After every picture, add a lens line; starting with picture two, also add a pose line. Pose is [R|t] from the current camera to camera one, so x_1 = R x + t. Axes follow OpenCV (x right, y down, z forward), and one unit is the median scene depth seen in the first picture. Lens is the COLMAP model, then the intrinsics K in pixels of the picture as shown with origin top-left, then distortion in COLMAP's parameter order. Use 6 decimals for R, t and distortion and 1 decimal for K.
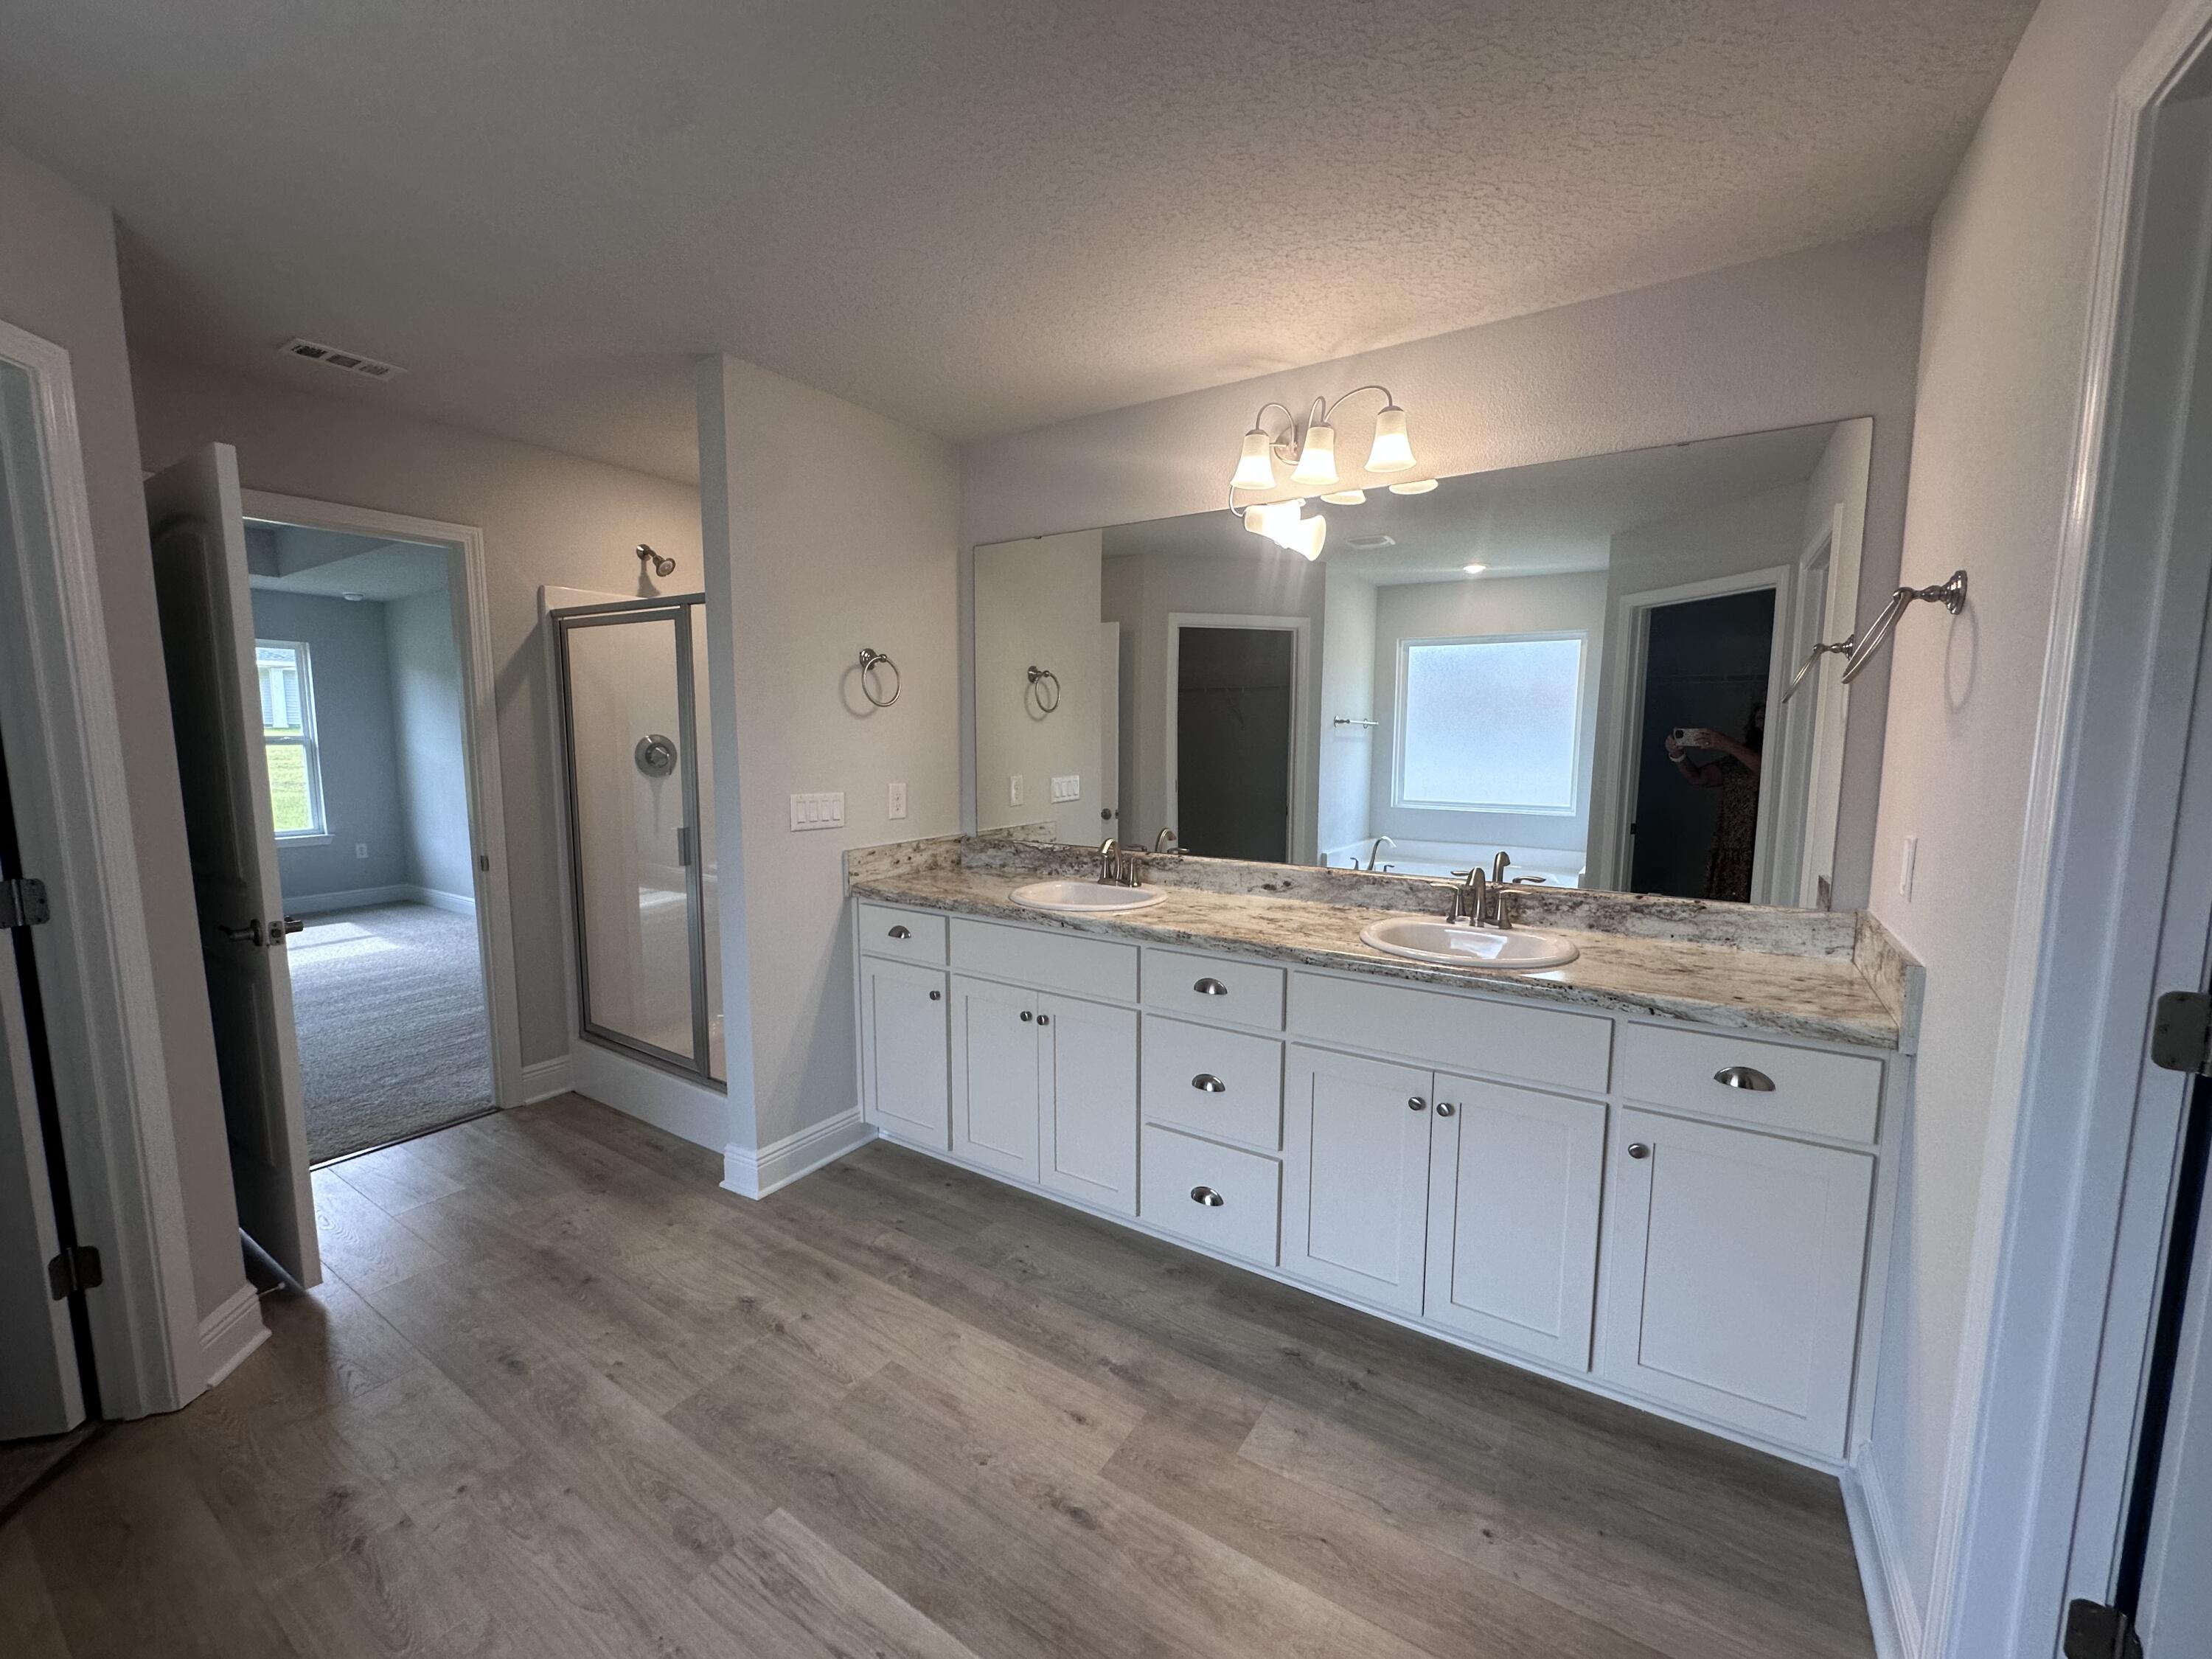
lens RADIAL K [[887.4, 0, 1096.4], [0, 887.4, 837.0], [0, 0, 1]] dist [-0.004374, 0.001495]
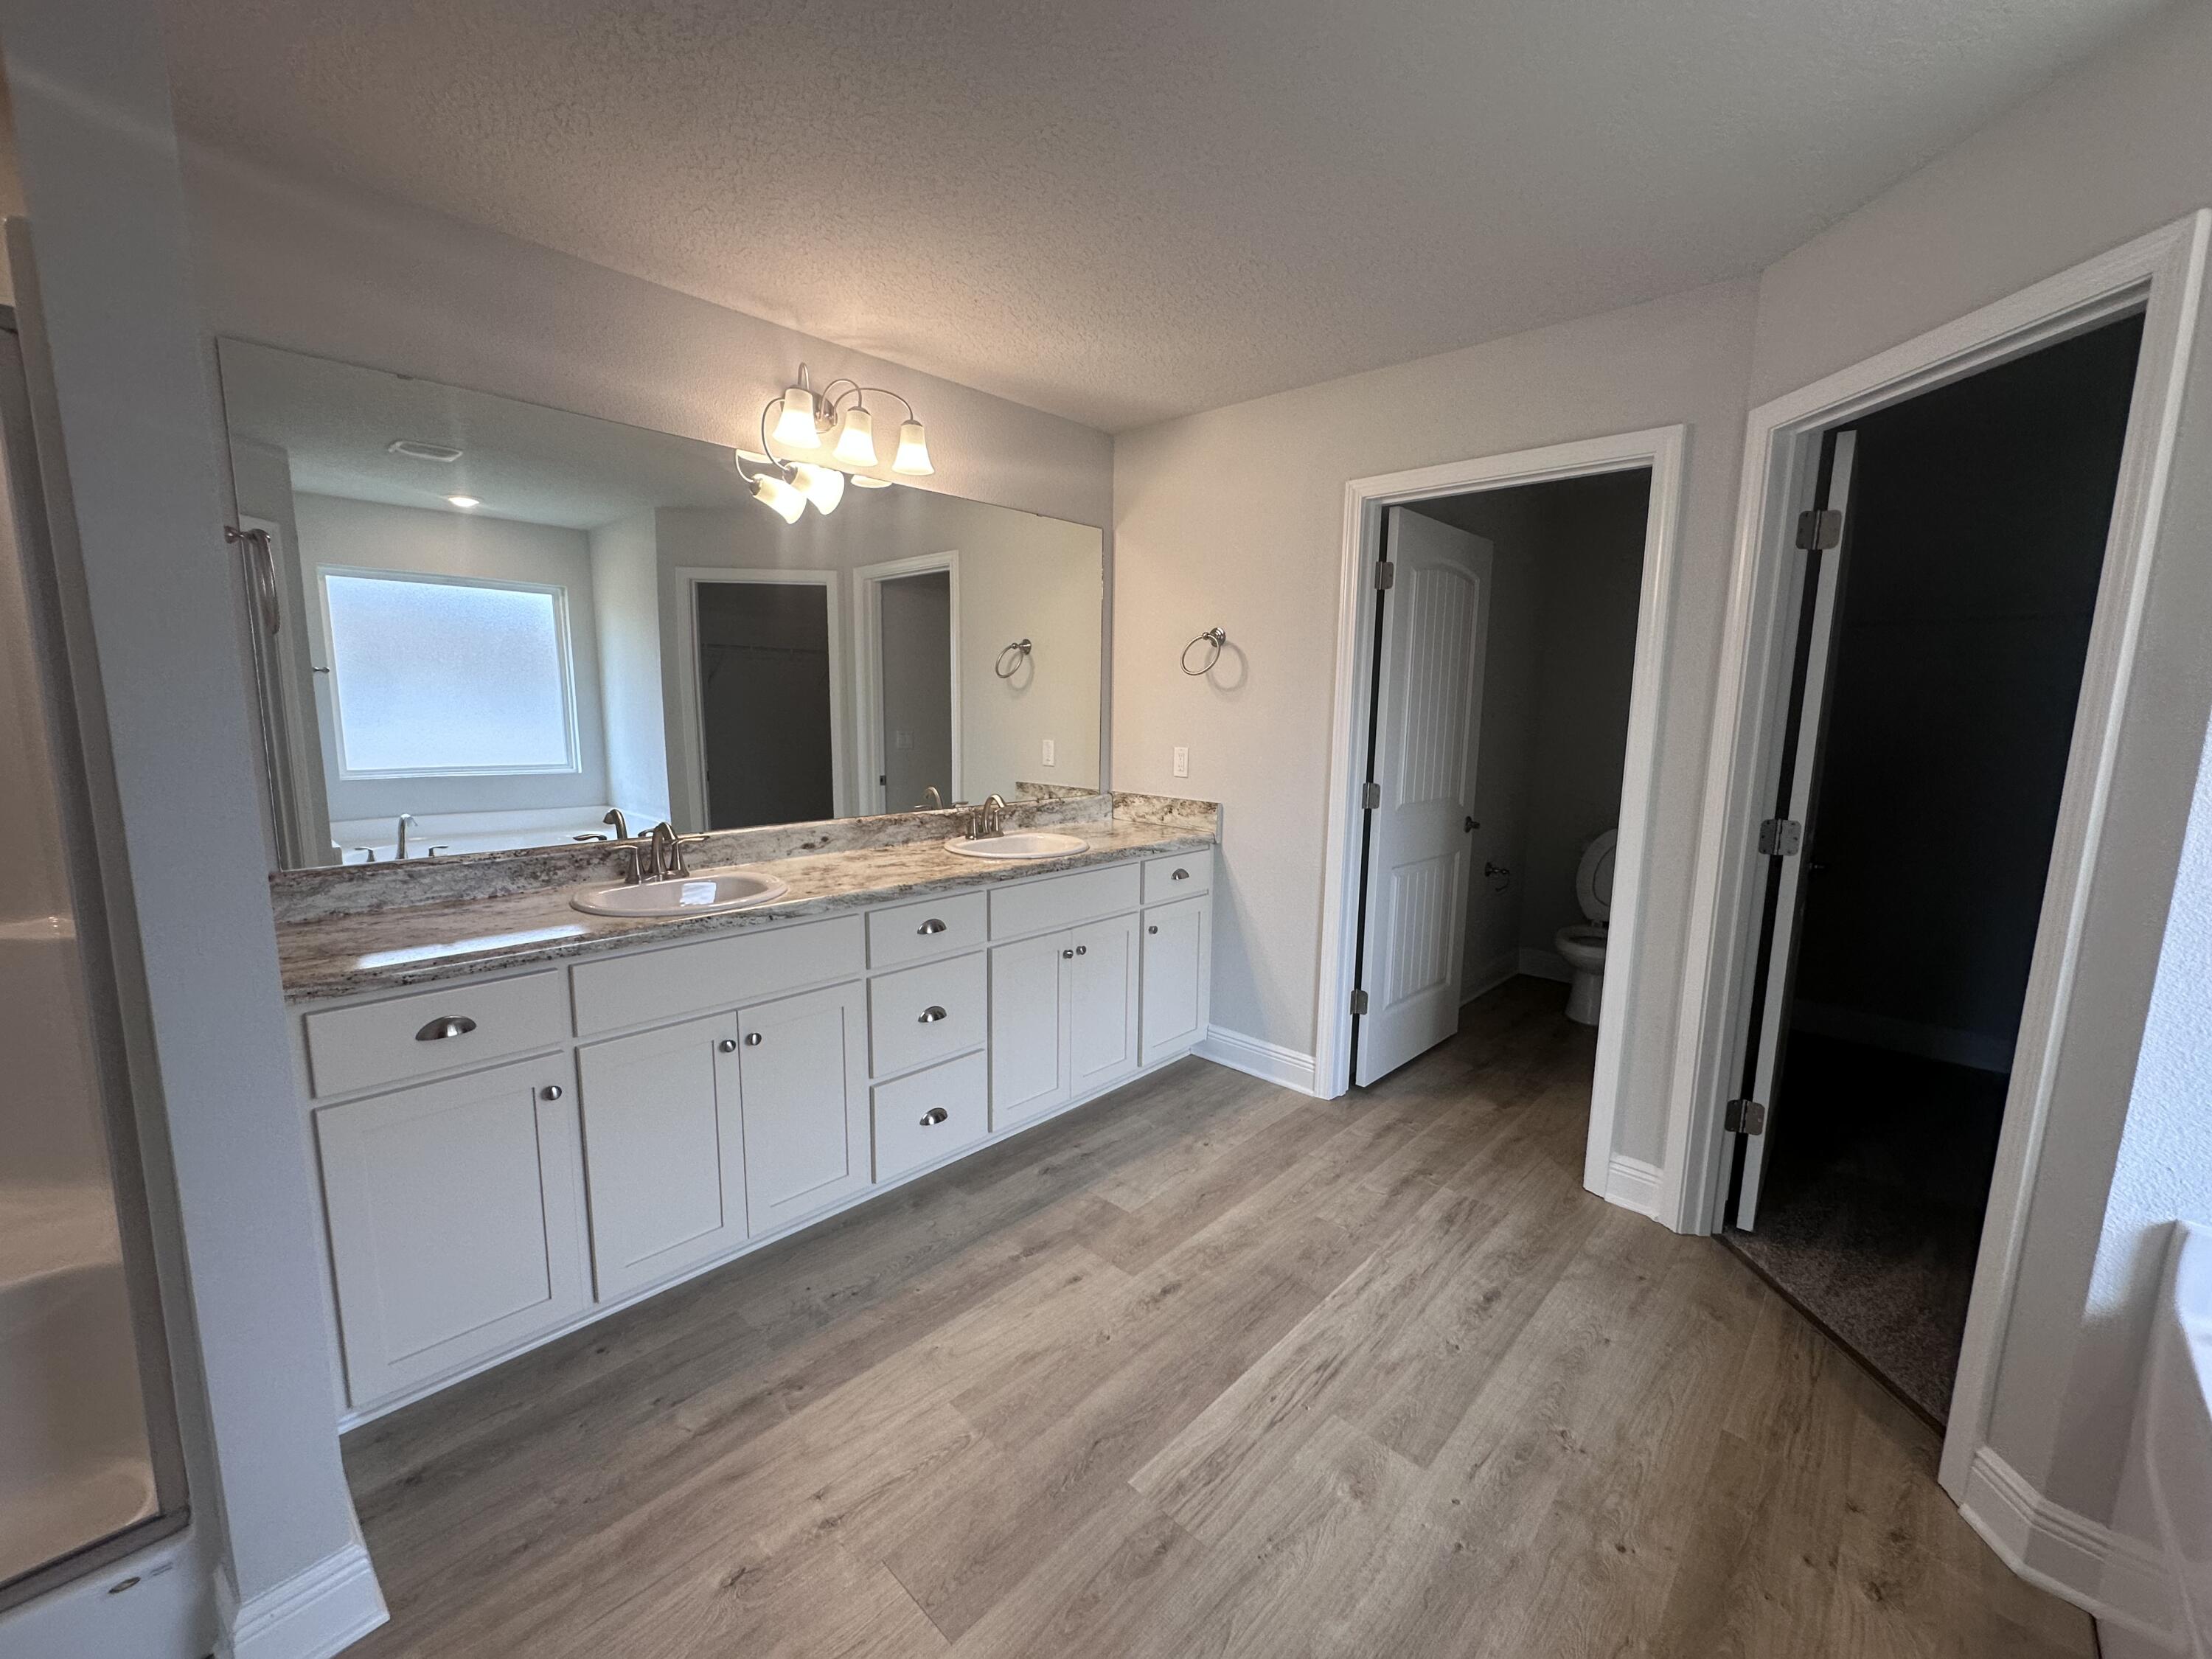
lens RADIAL K [[887.4, 0, 1119.4], [0, 887.4, 834.1], [0, 0, 1]] dist [-0.004374, 0.001495]
pose [[0.165338, -0.148740, 0.974956, -0.936689], [0.095744, 0.986313, 0.134236, -0.074946], [-0.981579, 0.071152, 0.177316, 0.597495]]
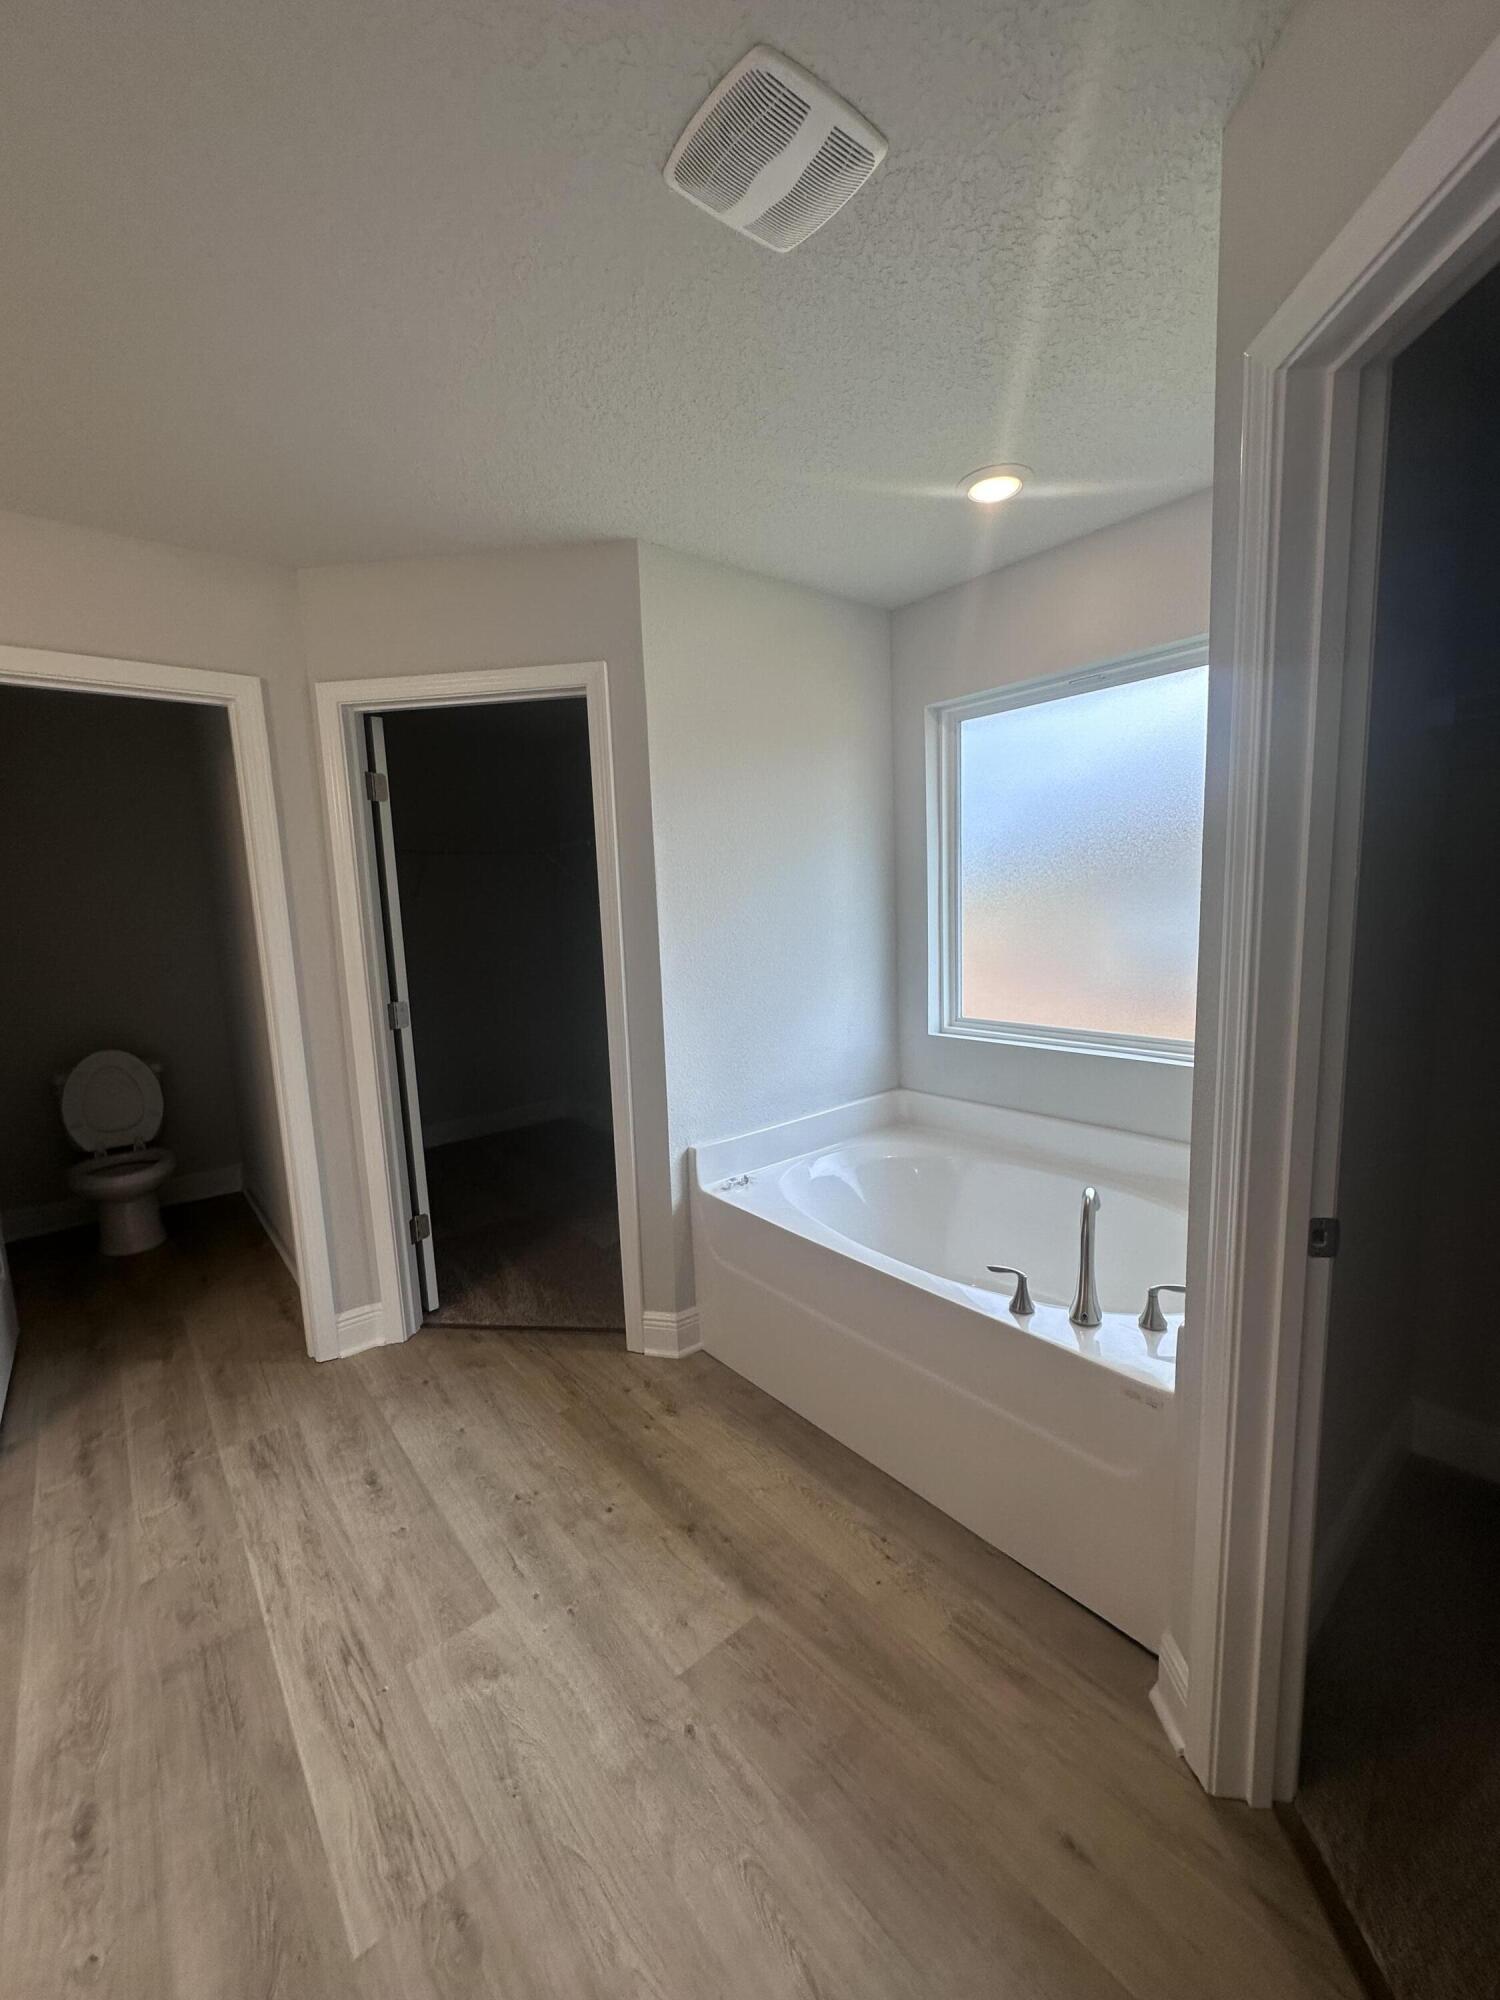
lens RADIAL K [[802.3, 0, 741.6], [0, 802.3, 999.3], [0, 0, 1]] dist [-0.004374, 0.001495]
pose [[-0.955871, -0.006219, 0.293722, -0.668293], [0.065890, 0.969769, 0.234962, -0.139570], [-0.286303, 0.243947, -0.926564, 1.026611]]
